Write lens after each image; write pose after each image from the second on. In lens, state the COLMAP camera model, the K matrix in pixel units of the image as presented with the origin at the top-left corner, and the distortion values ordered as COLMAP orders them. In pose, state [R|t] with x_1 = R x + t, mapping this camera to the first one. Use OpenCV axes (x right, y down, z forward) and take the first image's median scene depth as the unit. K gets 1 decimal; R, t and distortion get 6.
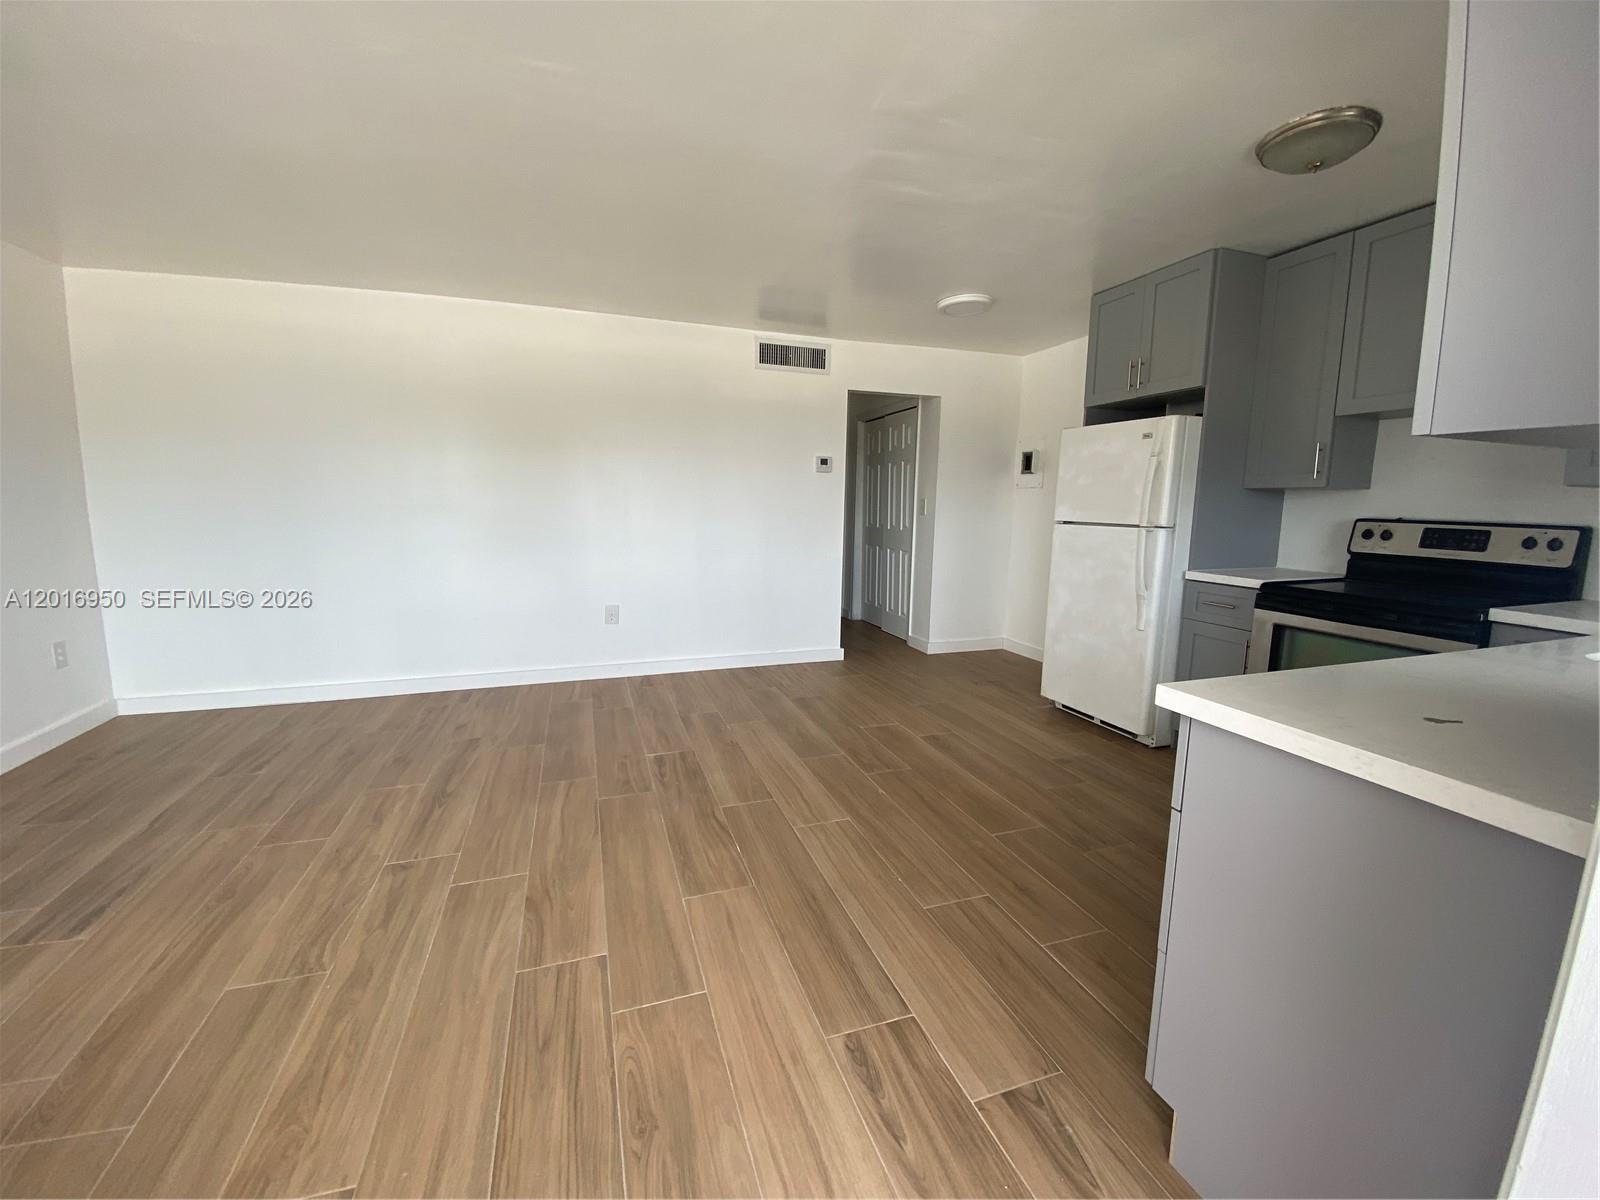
lens RADIAL K [[649.3, 0, 805.1], [0, 649.3, 596.8], [0, 0, 1]] dist [0.029390, -0.025612]
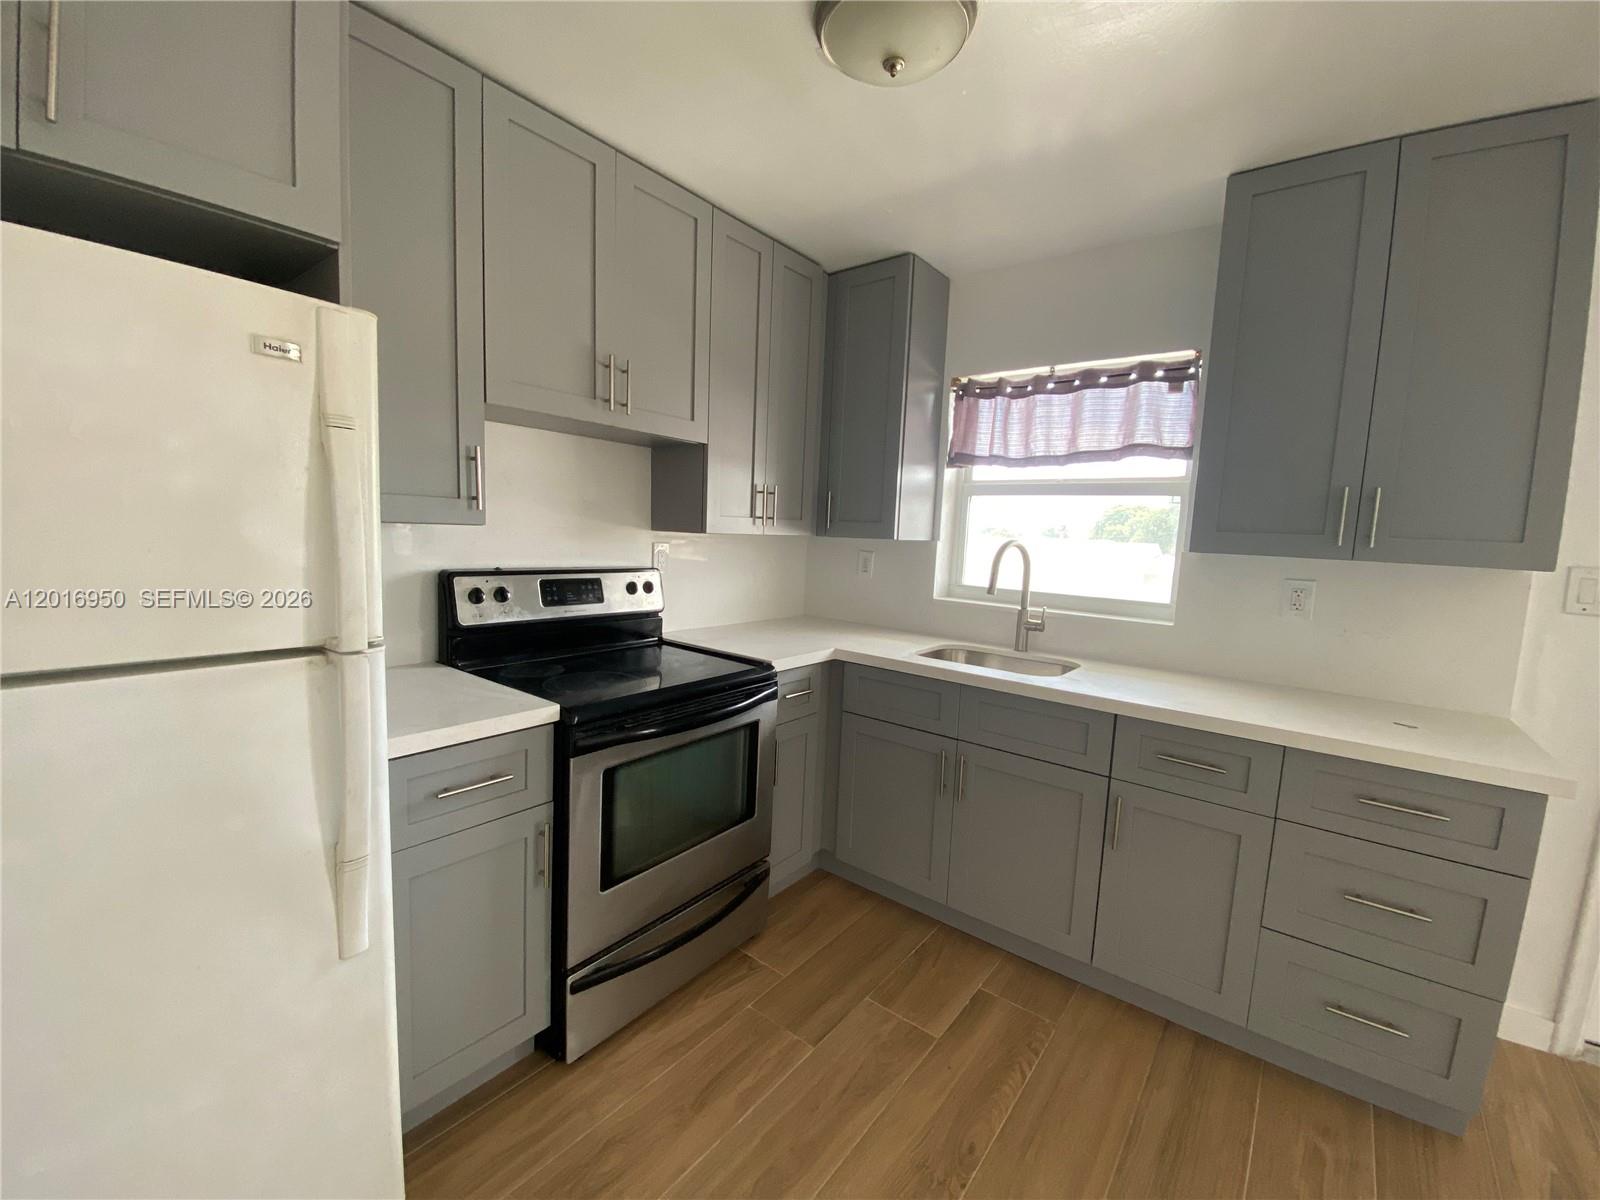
lens RADIAL K [[649.3, 0, 805.1], [0, 649.3, 596.8], [0, 0, 1]] dist [0.029390, -0.025612]
pose [[-0.542378, -0.121051, 0.831368, 0.160849], [0.072610, 0.979109, 0.189932, -0.197772], [-0.836991, 0.163380, -0.522257, 1.093438]]
